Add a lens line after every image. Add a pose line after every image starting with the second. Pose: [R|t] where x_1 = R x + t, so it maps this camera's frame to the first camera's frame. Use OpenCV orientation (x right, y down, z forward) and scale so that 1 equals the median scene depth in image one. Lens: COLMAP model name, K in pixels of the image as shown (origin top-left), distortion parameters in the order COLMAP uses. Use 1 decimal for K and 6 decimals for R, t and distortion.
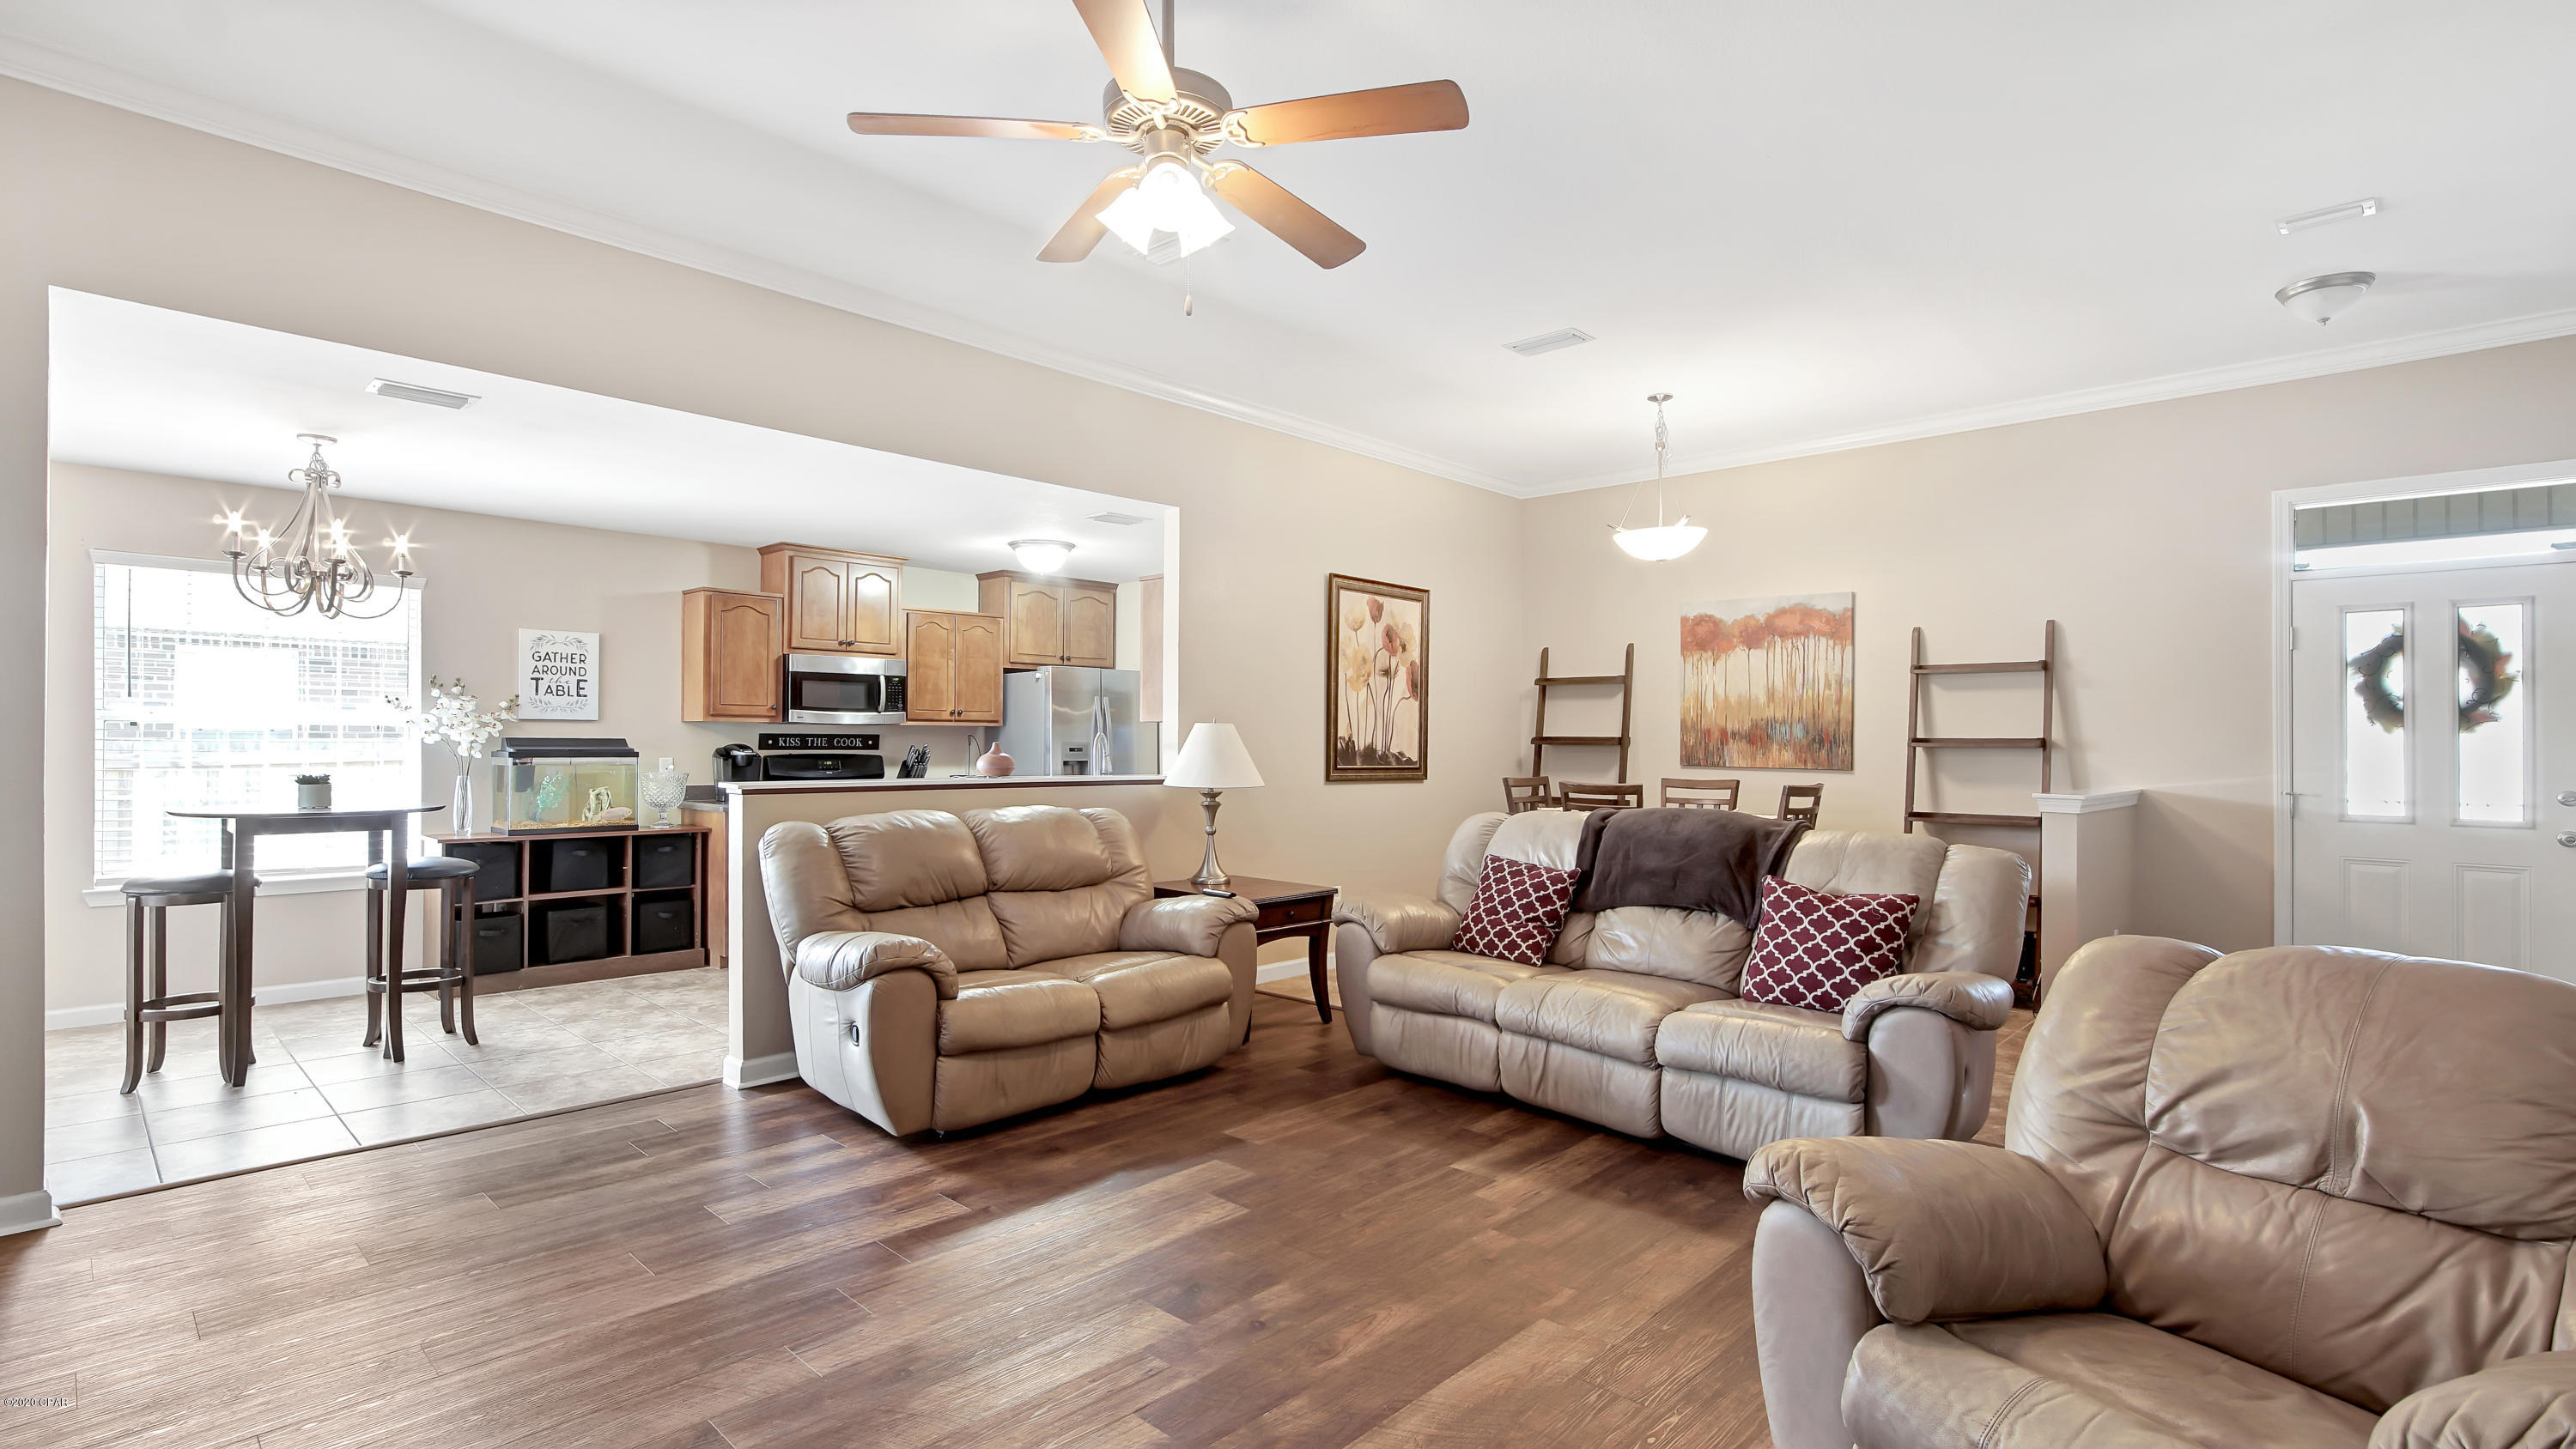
lens RADIAL K [[1212.9, 0, 1294.6], [0, 1212.9, 731.9], [0, 0, 1]] dist [-0.014863, 0.000869]
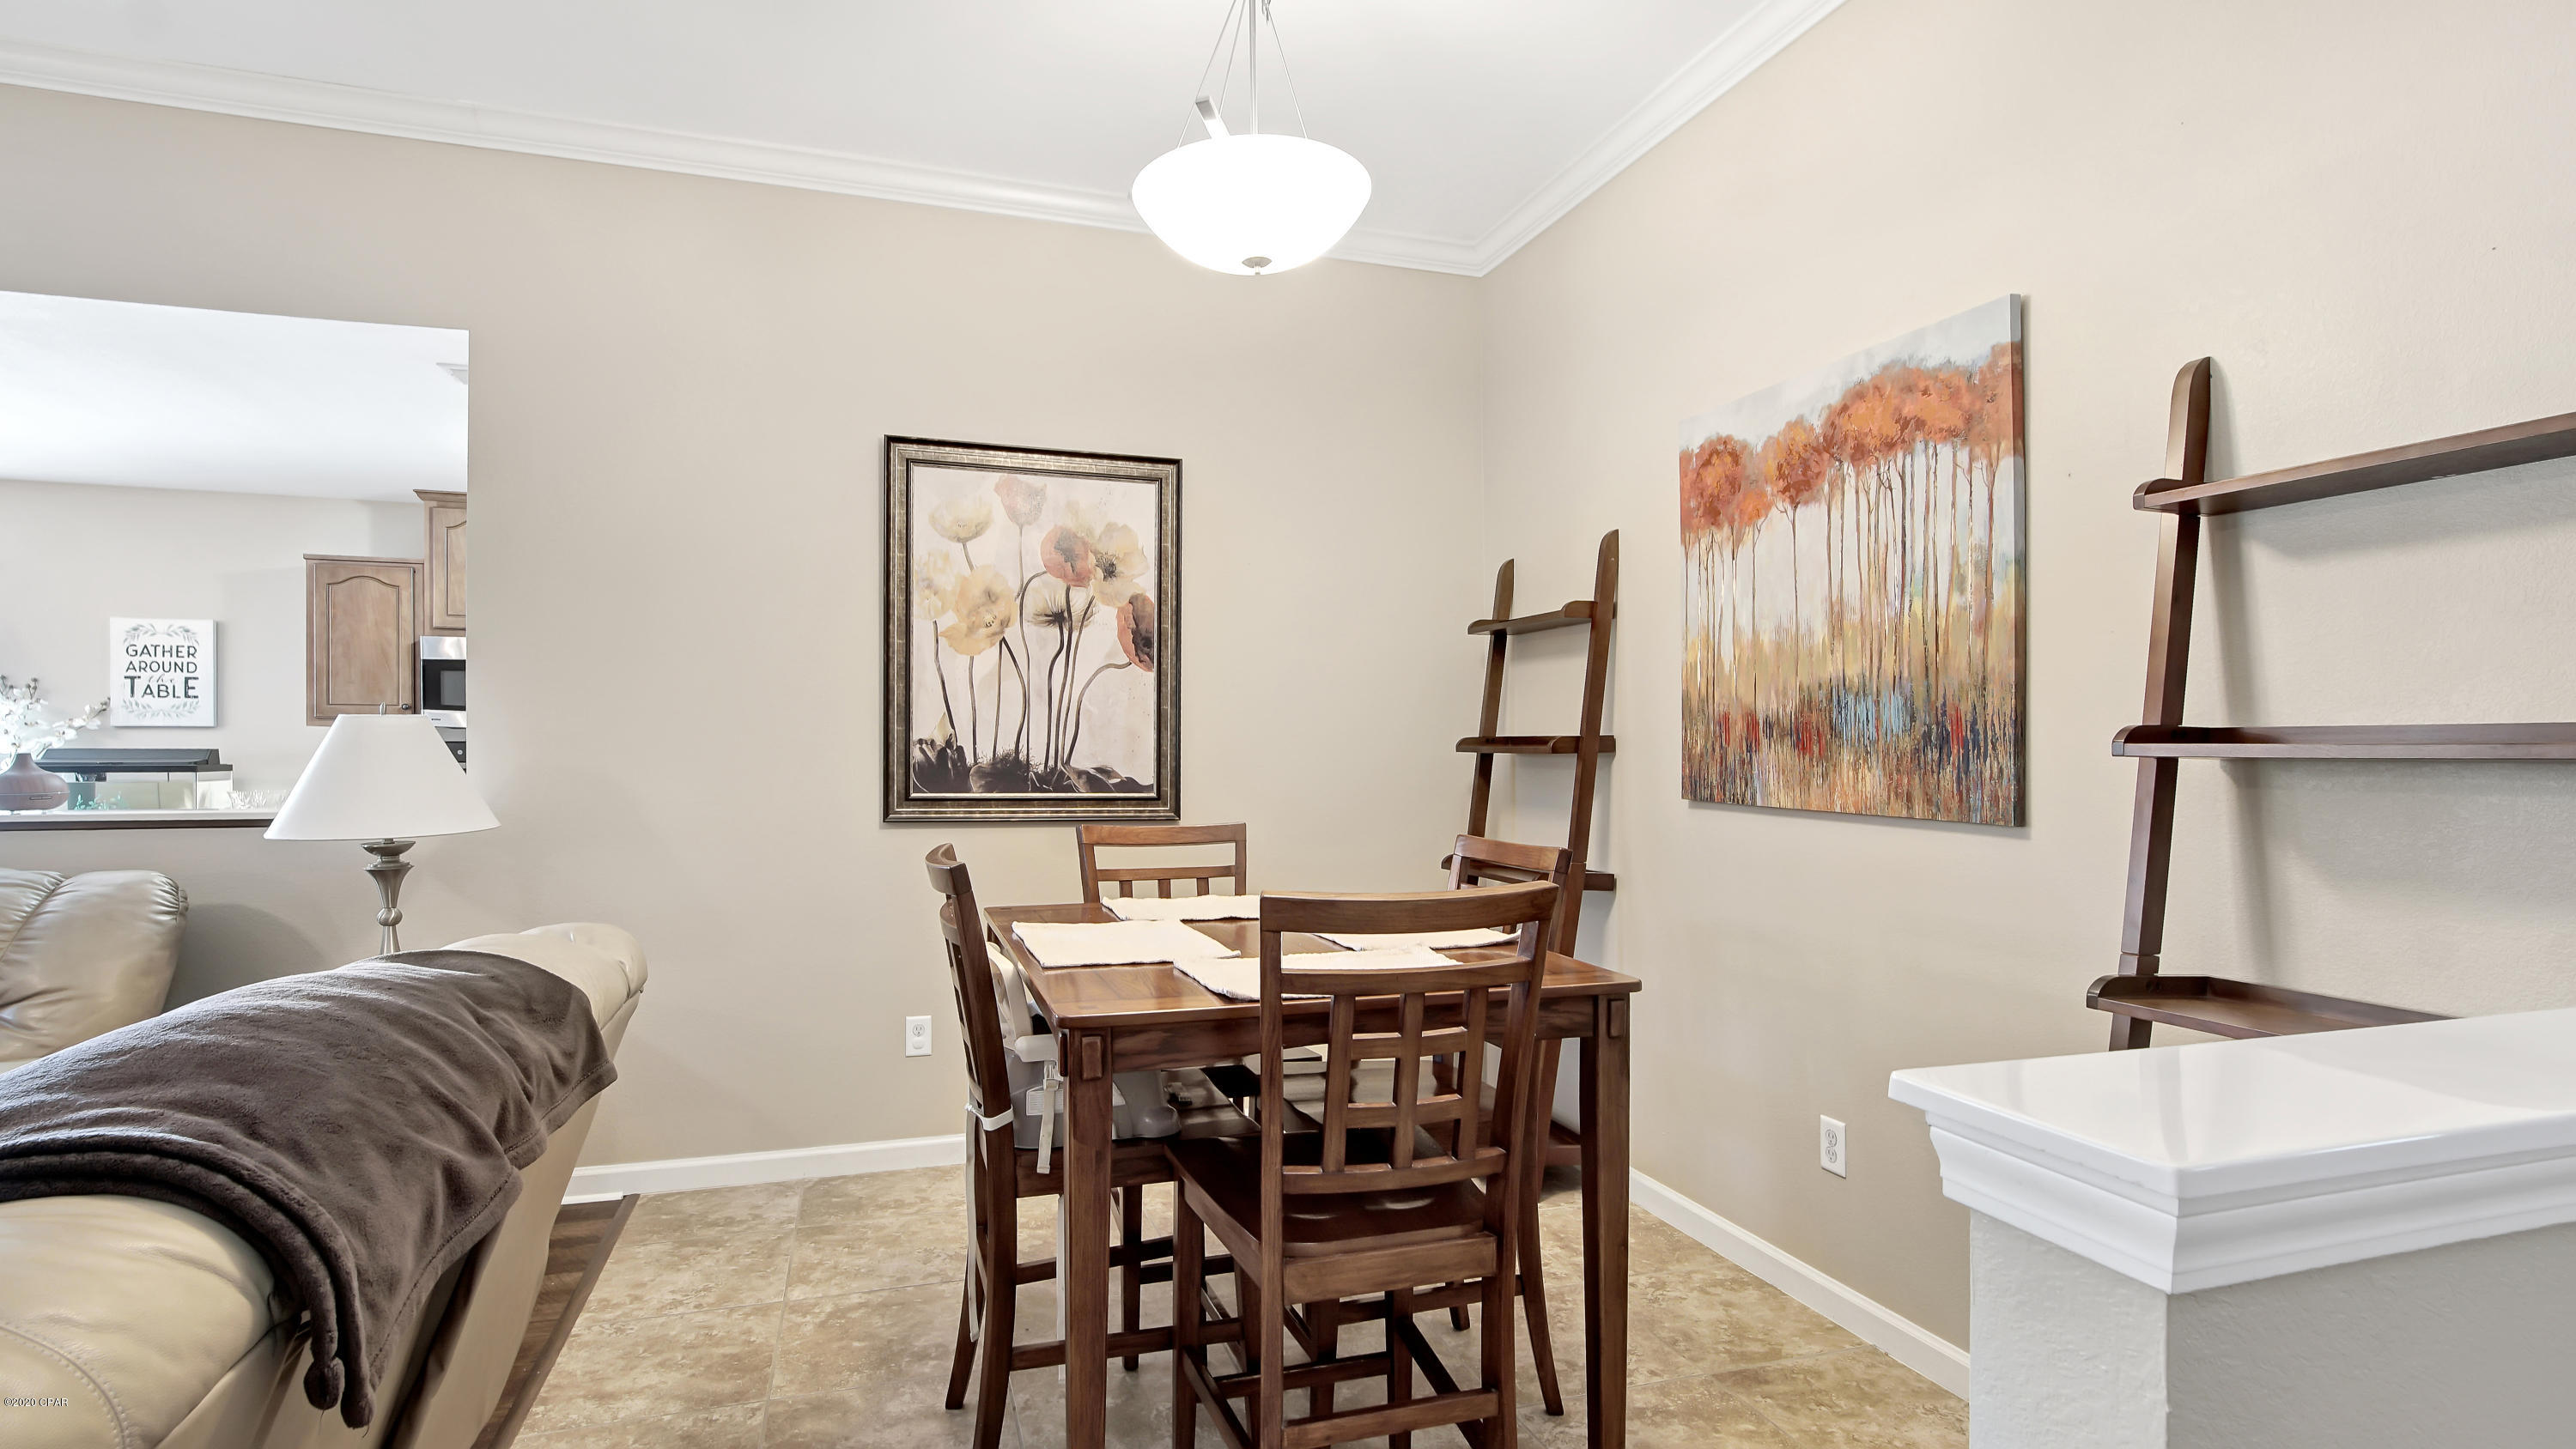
lens RADIAL K [[1212.9, 0, 1311.6], [0, 1212.9, 740.9], [0, 0, 1]] dist [-0.014863, 0.000869]
pose [[0.879480, -0.007601, -0.475876, 0.469925], [0.007544, 0.999969, -0.002030, 0.007589], [0.475877, -0.001805, 0.879510, 0.644783]]
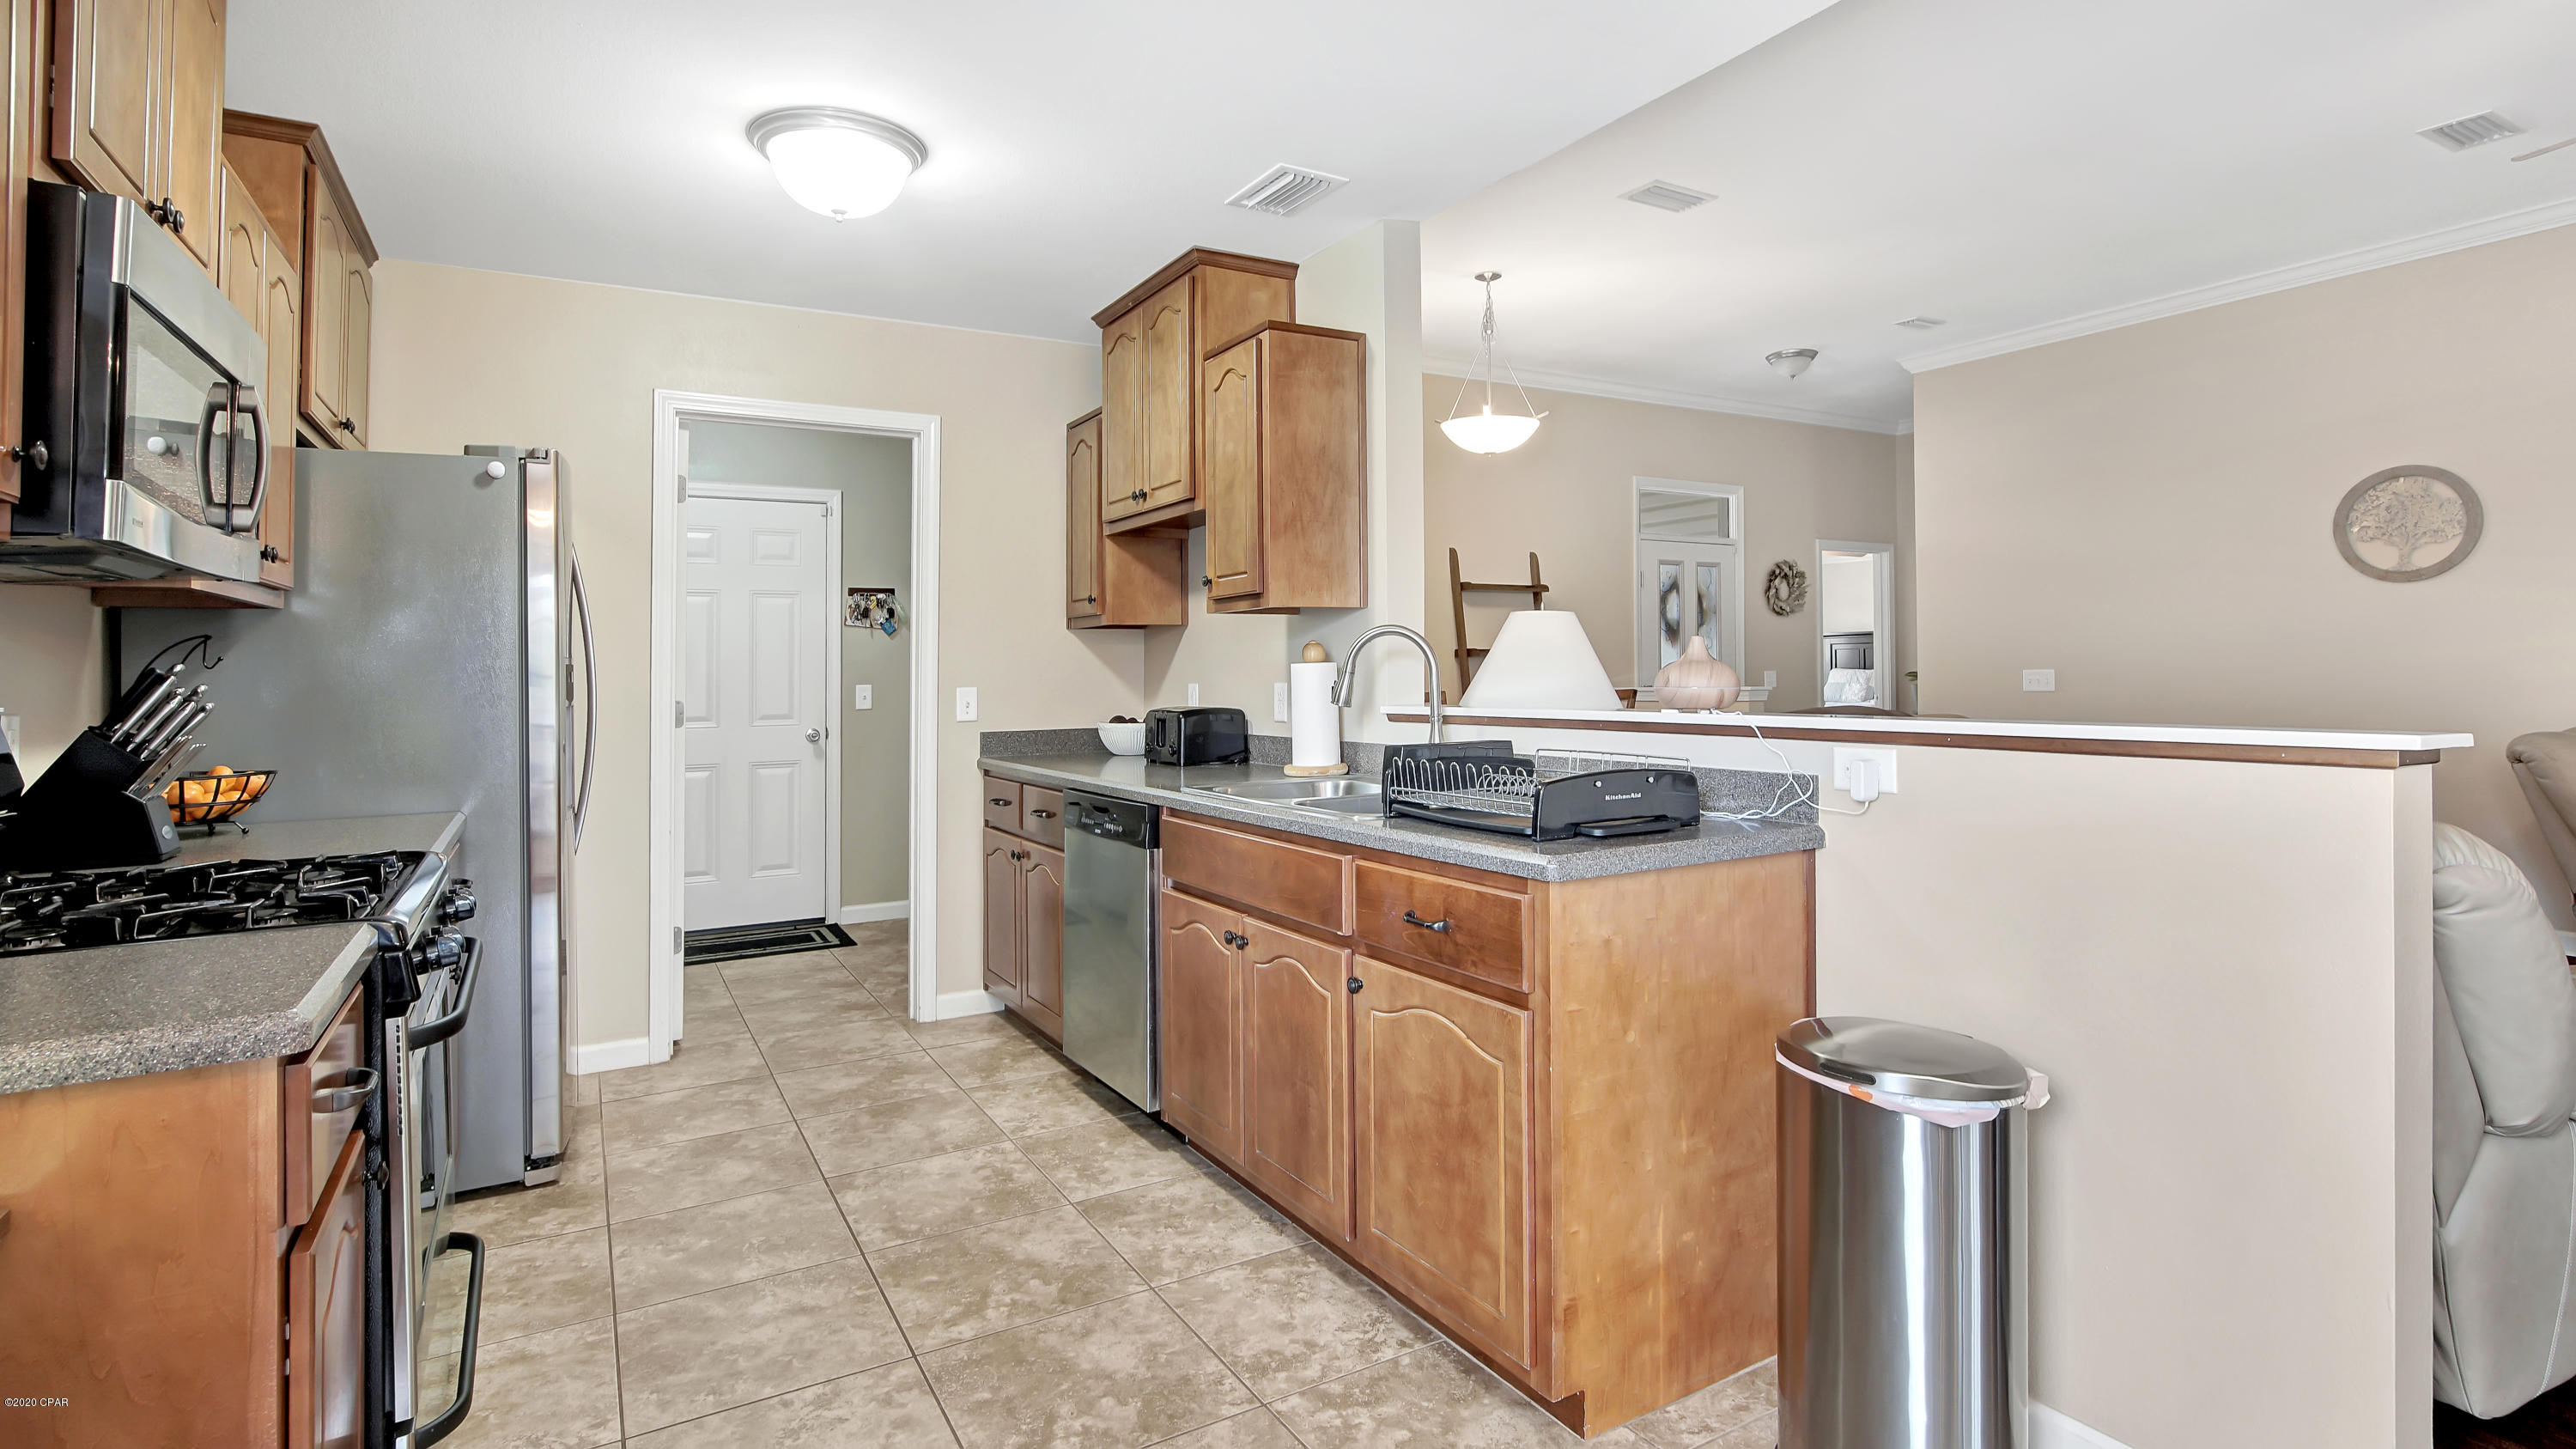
lens RADIAL K [[1213.2, 0, 1351.2], [0, 1213.2, 652.7], [0, 0, 1]] dist [-0.014863, 0.000869]
pose [[0.280046, 0.002303, 0.959984, -0.578520], [0.006306, 0.999971, -0.004238, 0.012728], [-0.959966, 0.007241, 0.280024, 0.798035]]
